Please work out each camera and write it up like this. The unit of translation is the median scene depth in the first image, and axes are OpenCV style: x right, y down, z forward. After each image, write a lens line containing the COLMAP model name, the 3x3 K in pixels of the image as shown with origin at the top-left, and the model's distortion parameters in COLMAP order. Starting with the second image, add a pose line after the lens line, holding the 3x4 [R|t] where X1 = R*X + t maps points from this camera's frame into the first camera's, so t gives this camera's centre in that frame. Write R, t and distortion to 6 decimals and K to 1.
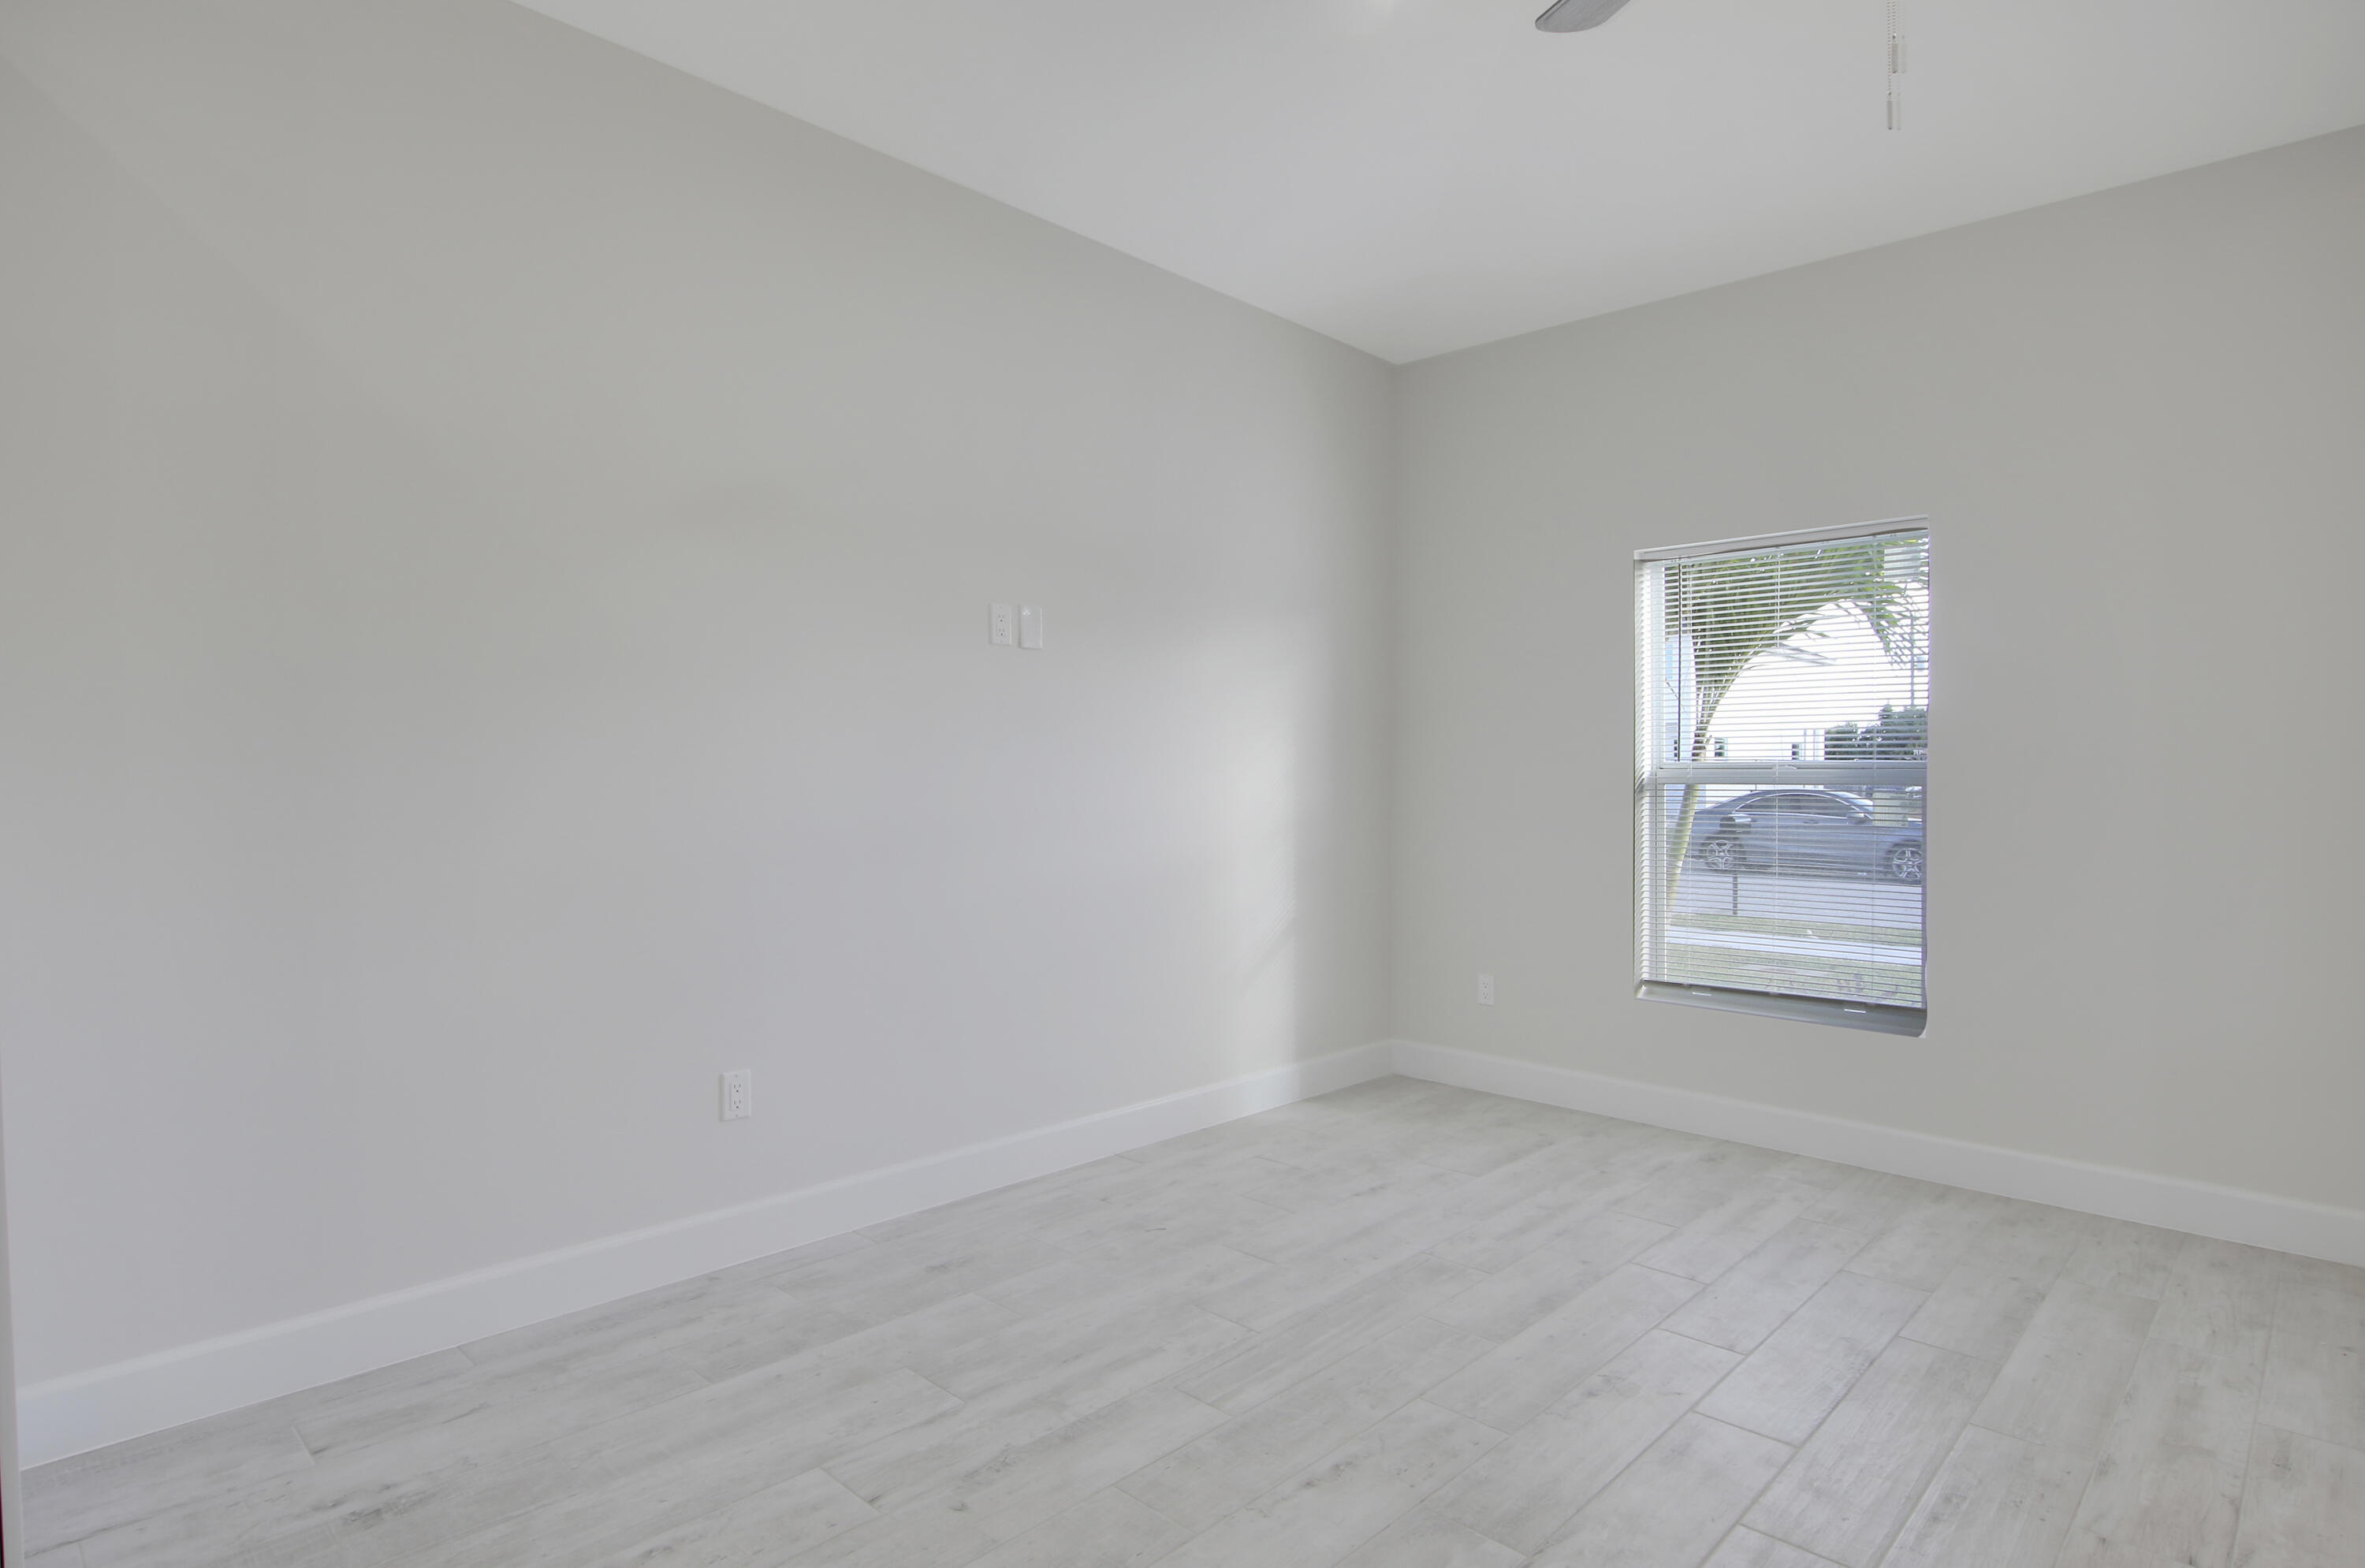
lens RADIAL K [[1252.9, 0, 1182.5], [0, 1252.9, 784.0], [0, 0, 1]] dist [-0.022611, -0.001506]
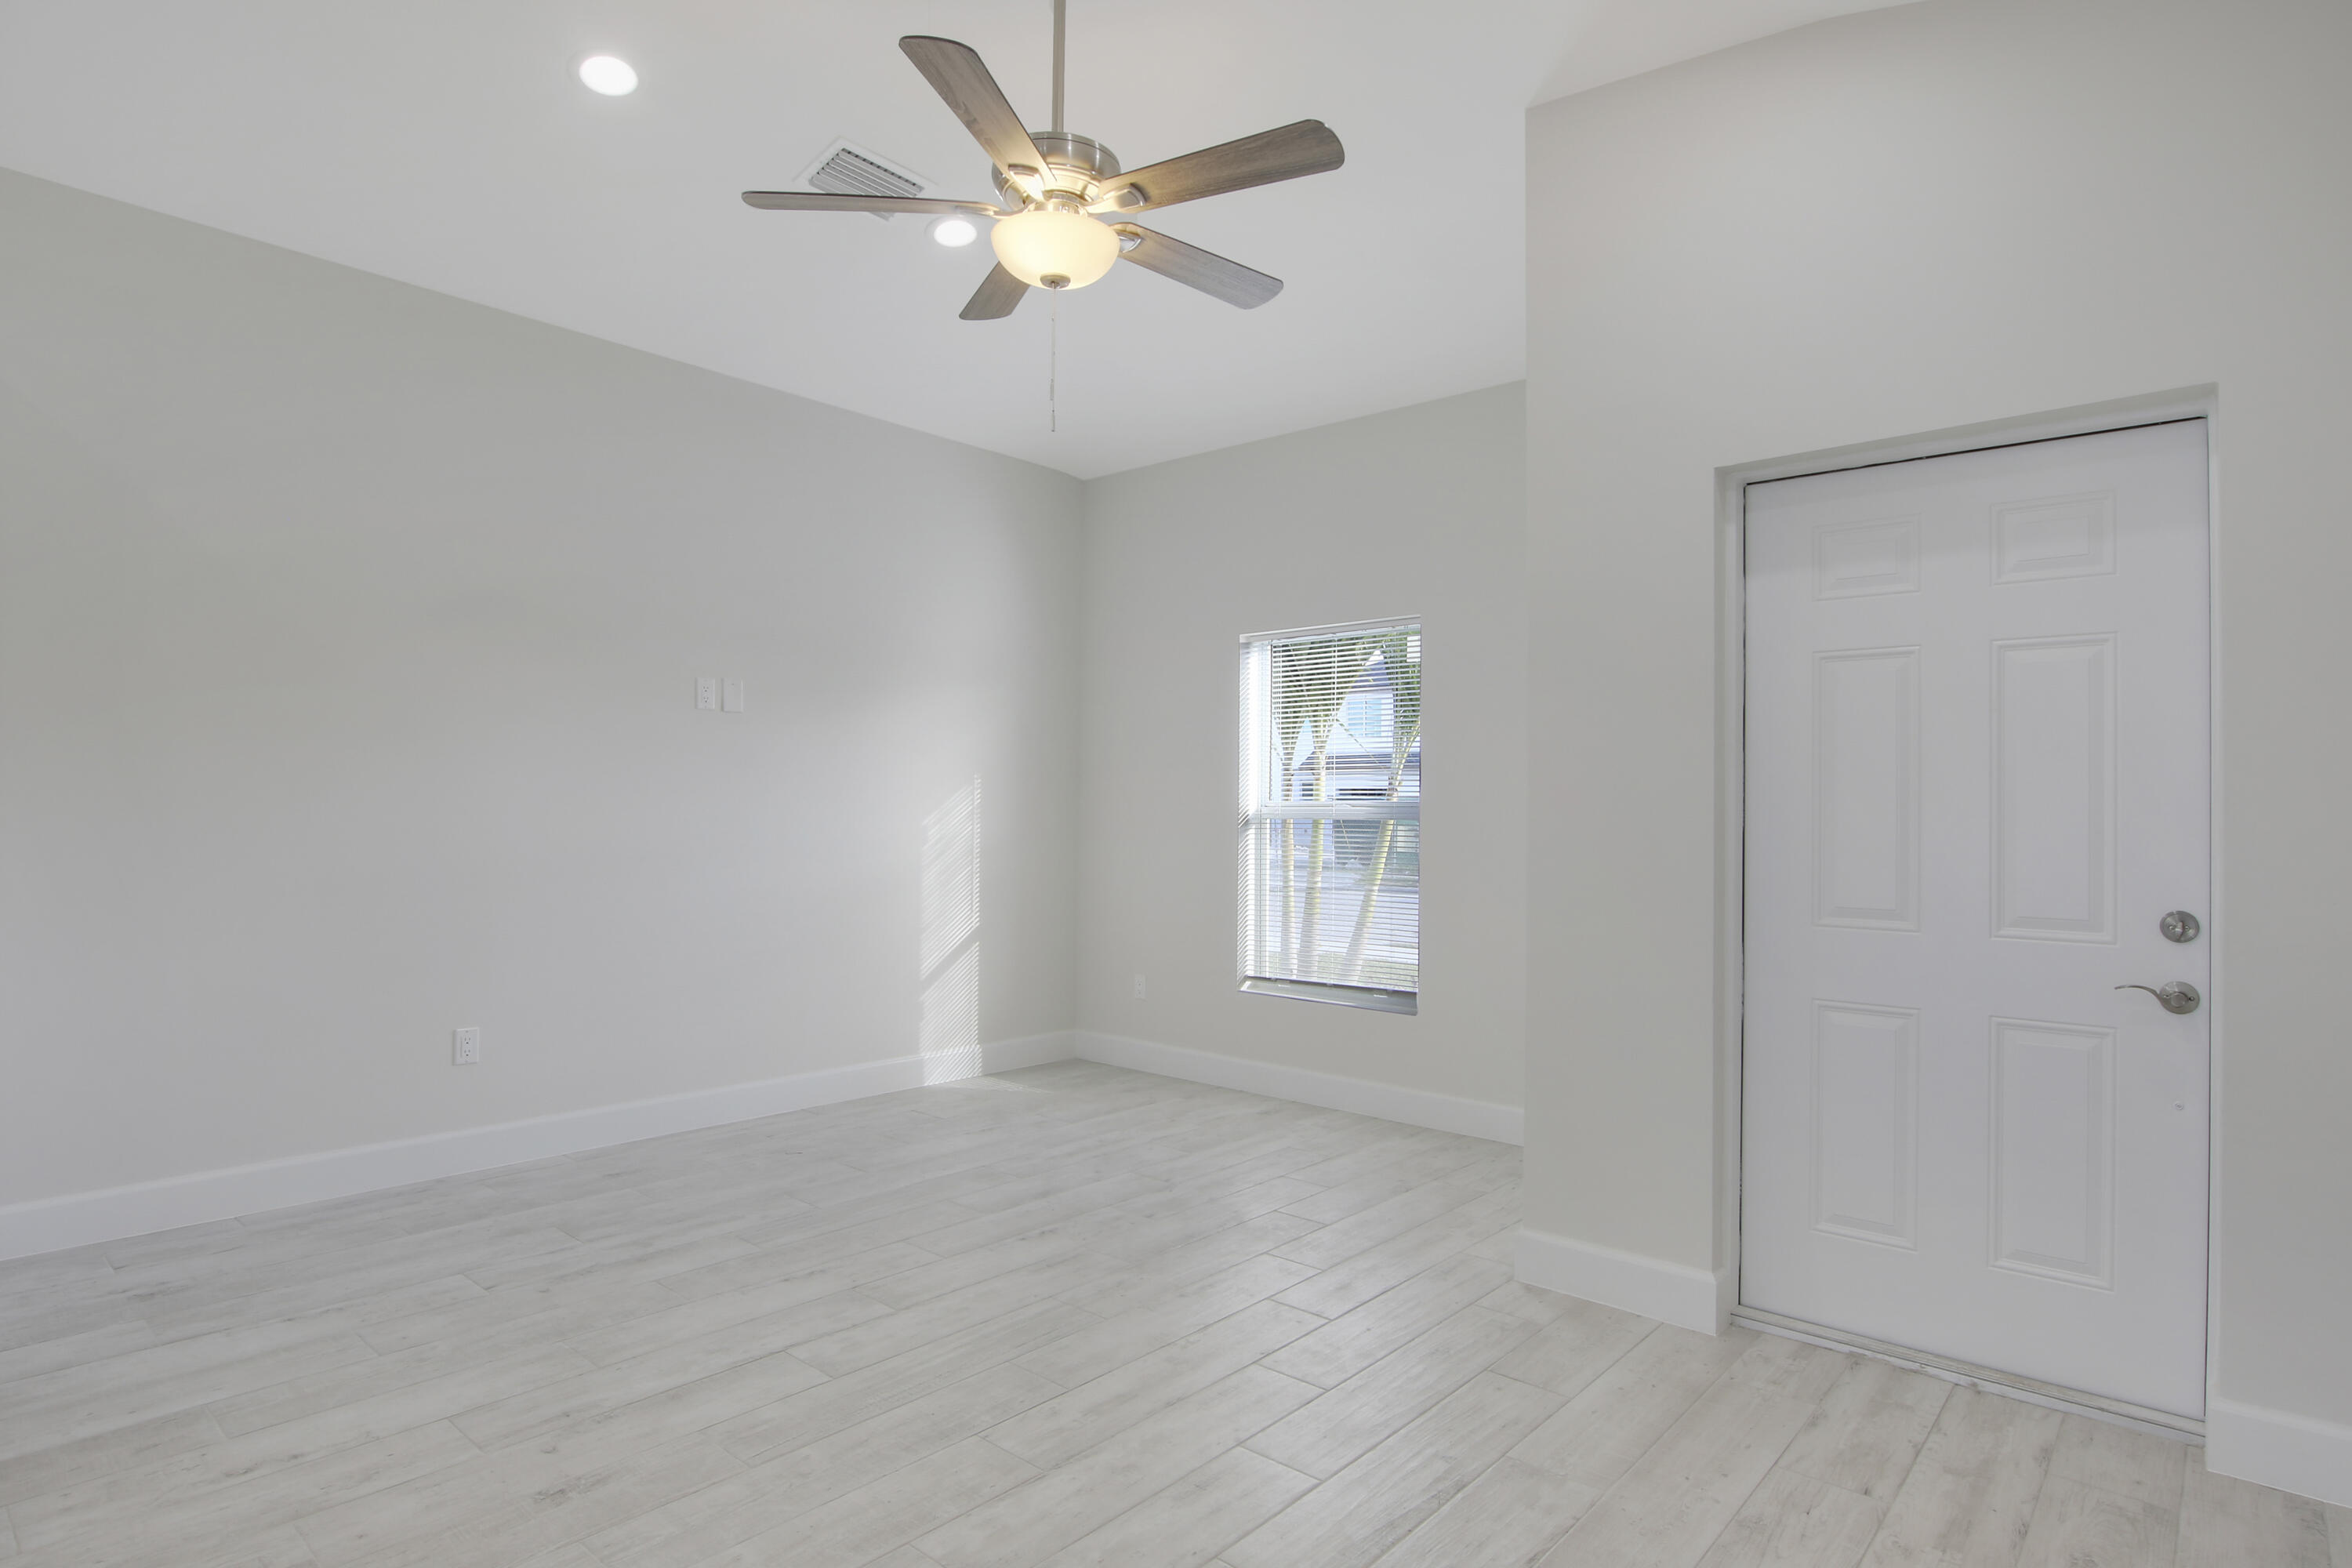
lens RADIAL K [[1306.9, 0, 1221.6], [0, 1306.9, 771.4], [0, 0, 1]] dist [-0.027089, 0.002553]
pose [[0.999345, 0.005442, 0.035780, 0.365257], [-0.003922, 0.999093, -0.042397, 0.009344], [-0.035978, 0.042229, 0.998460, -0.390865]]
